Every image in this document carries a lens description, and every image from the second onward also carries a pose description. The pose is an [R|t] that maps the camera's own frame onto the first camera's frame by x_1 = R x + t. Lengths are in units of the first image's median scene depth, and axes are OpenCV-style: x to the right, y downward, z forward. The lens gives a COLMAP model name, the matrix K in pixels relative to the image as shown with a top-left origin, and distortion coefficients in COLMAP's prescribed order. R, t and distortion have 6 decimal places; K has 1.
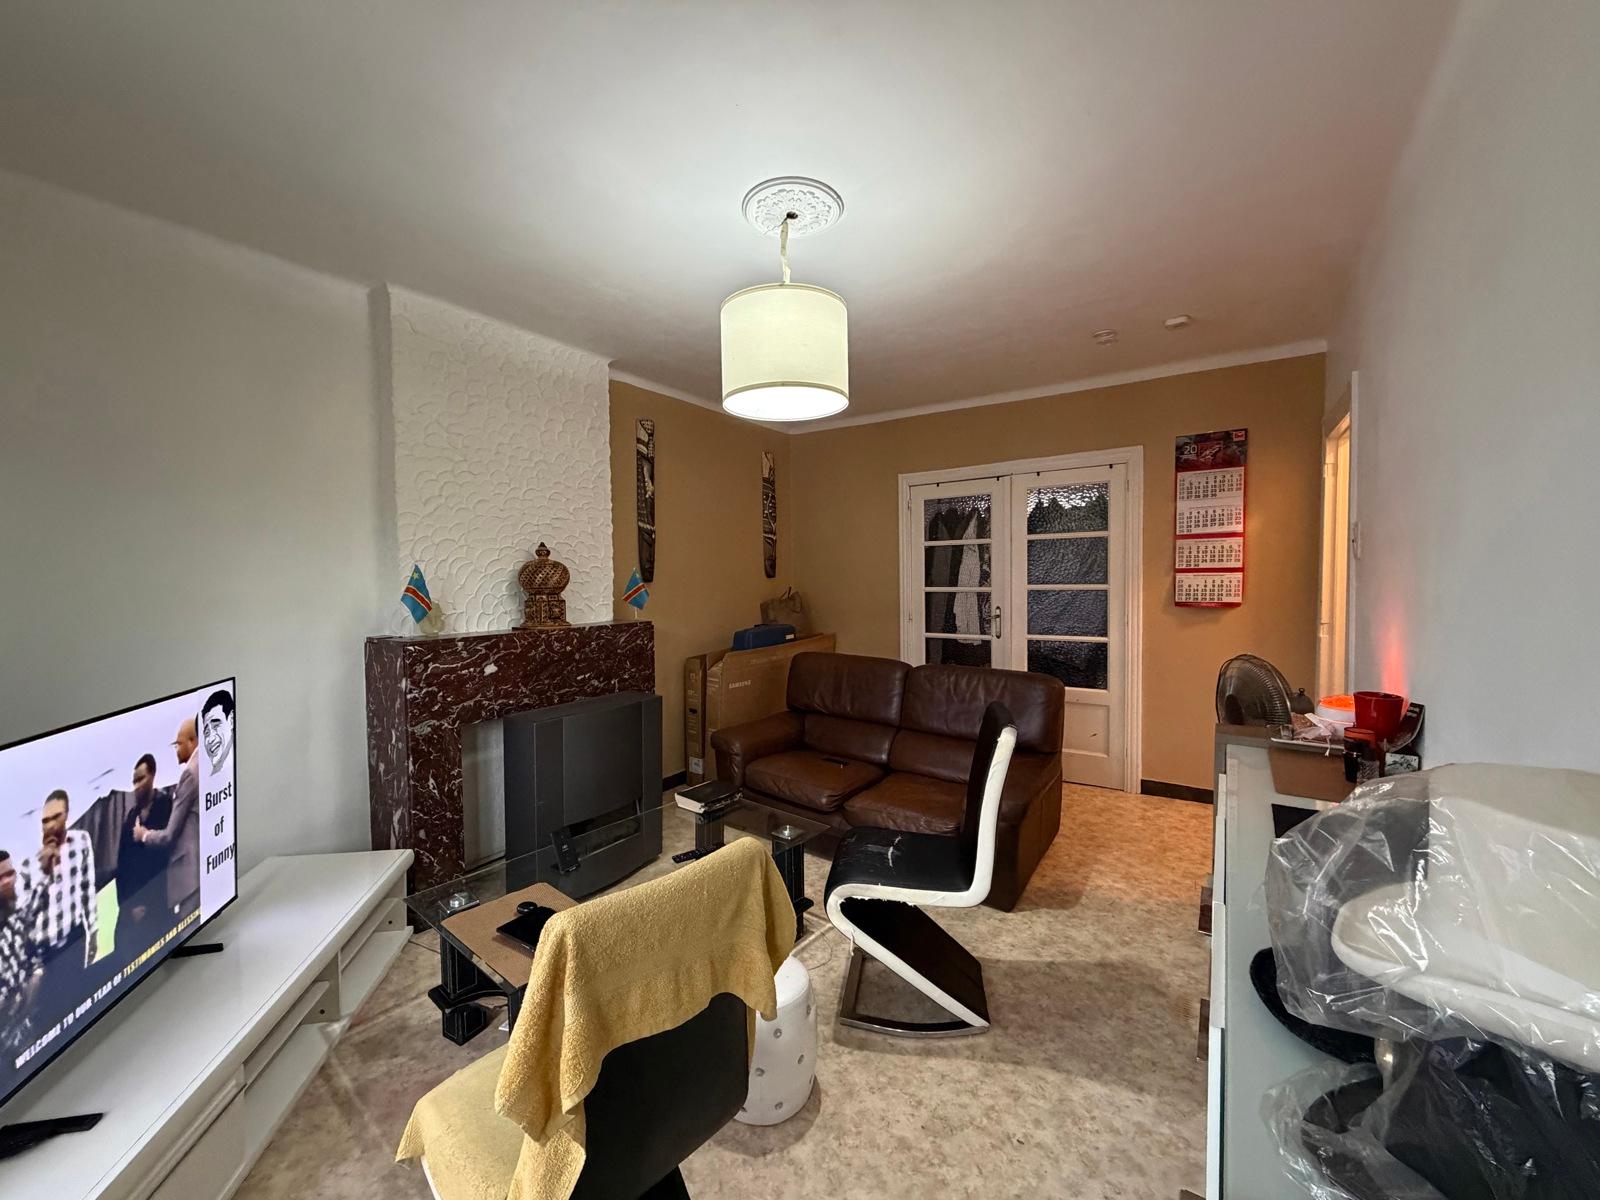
lens RADIAL K [[639.4, 0, 791.8], [0, 639.4, 595.0], [0, 0, 1]] dist [0.004307, 0.000096]
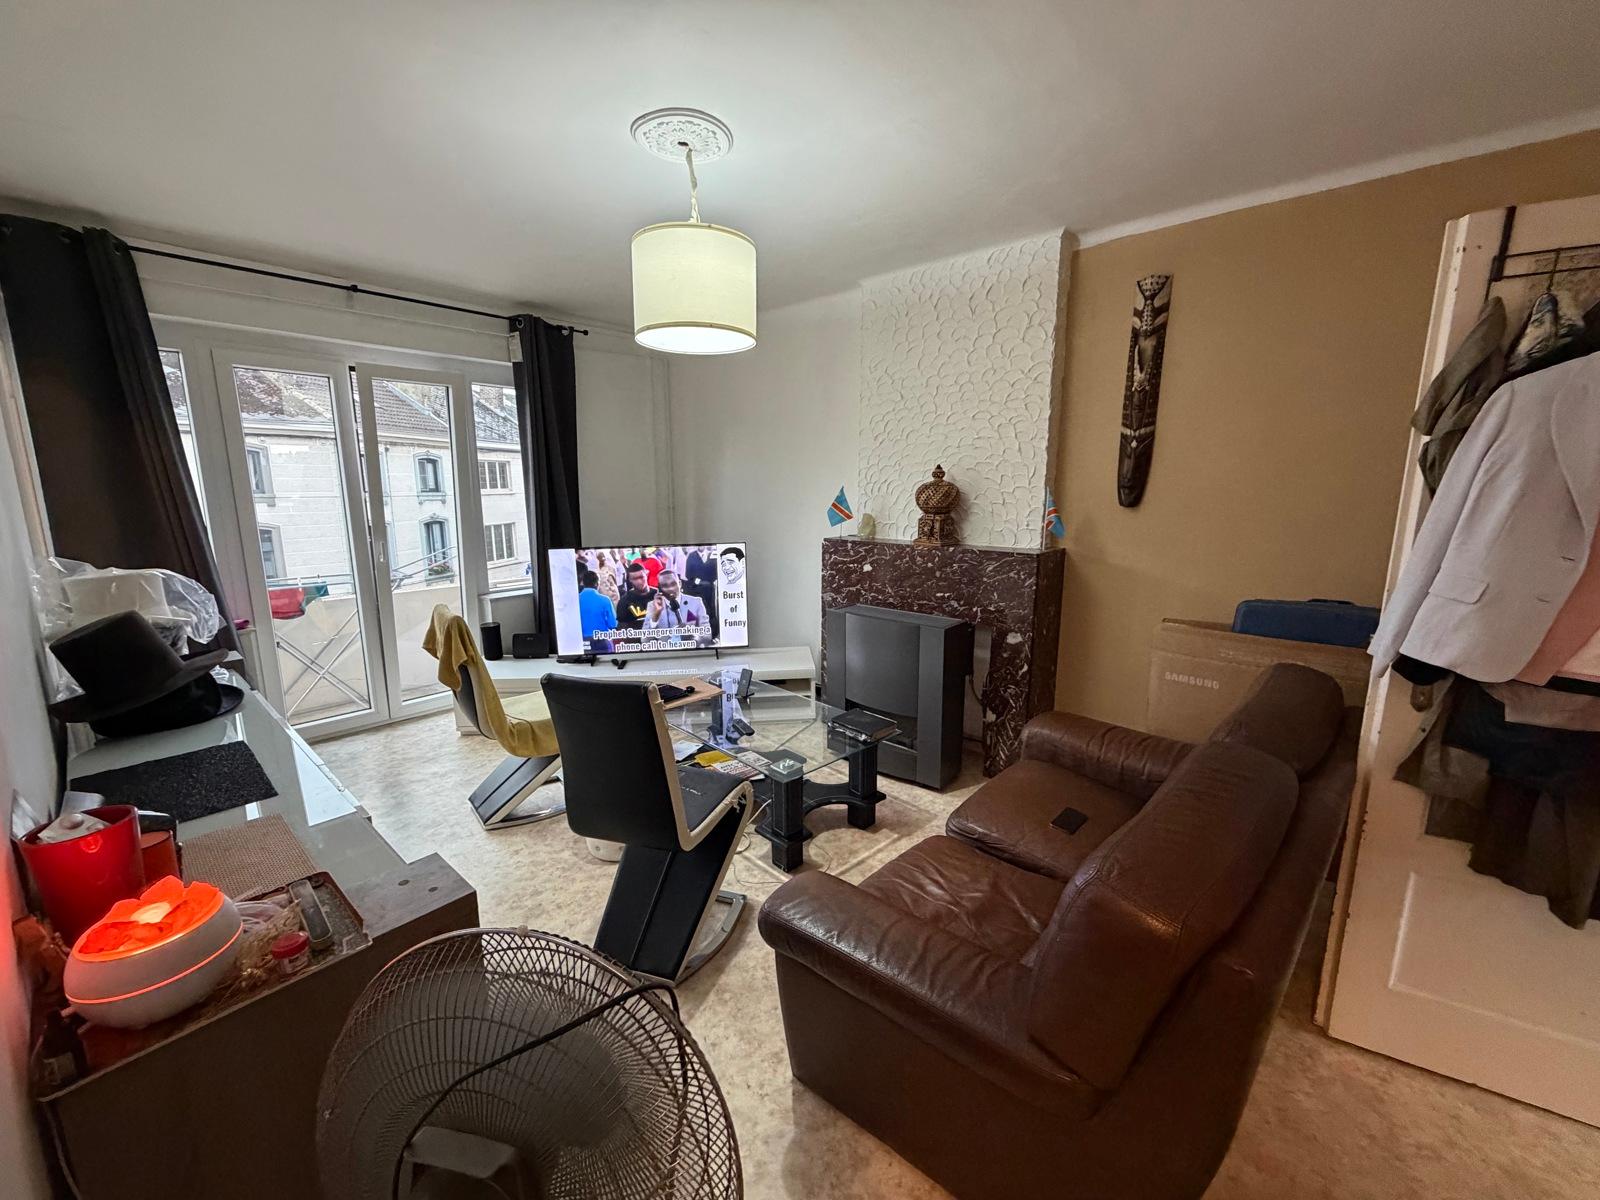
lens RADIAL K [[639.4, 0, 794.2], [0, 639.4, 597.6], [0, 0, 1]] dist [0.004307, 0.000096]
pose [[-0.135398, 0.186719, -0.973038, 0.763649], [-0.027752, 0.980982, 0.192105, -0.065148], [0.990403, 0.053014, -0.127641, 0.942862]]
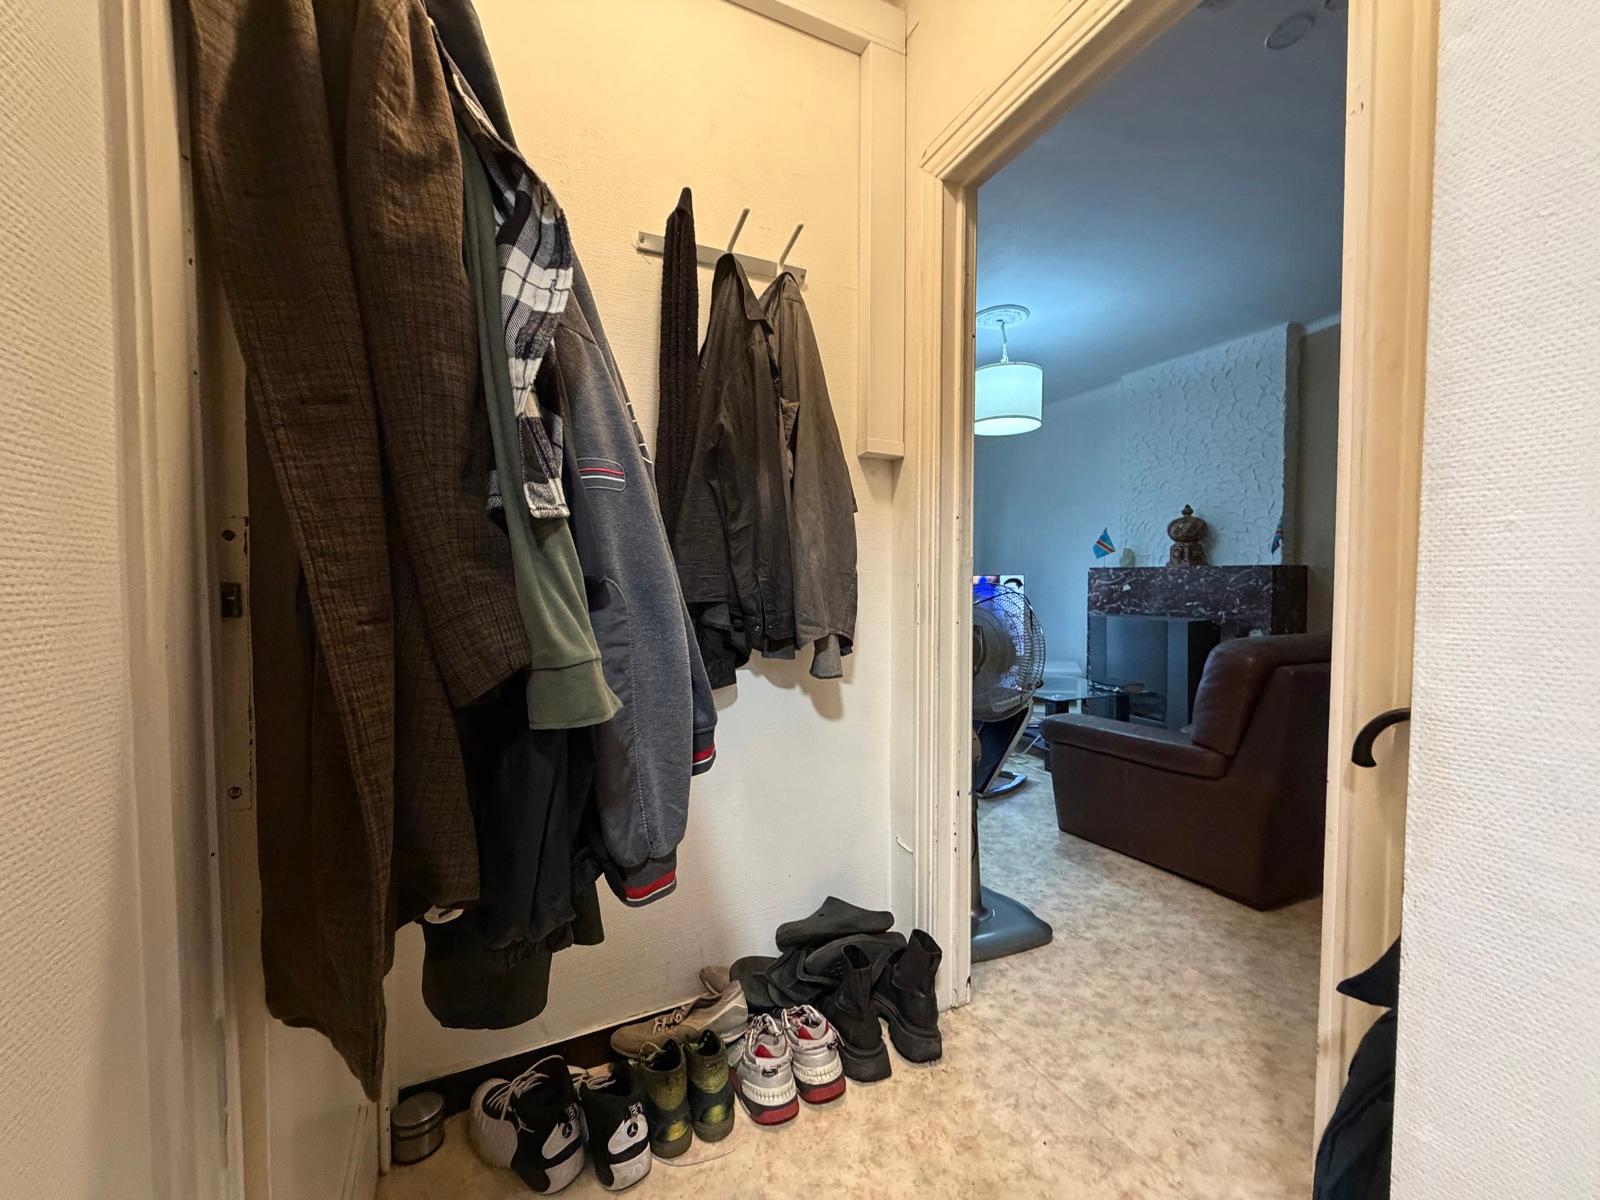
lens RADIAL K [[639.4, 0, 799.6], [0, 639.4, 596.2], [0, 0, 1]] dist [0.004307, 0.000096]
pose [[-0.506021, 0.034578, -0.861828, 1.285764], [-0.020910, 0.998411, 0.052335, 0.063567], [0.862268, 0.044503, -0.504493, 1.022033]]
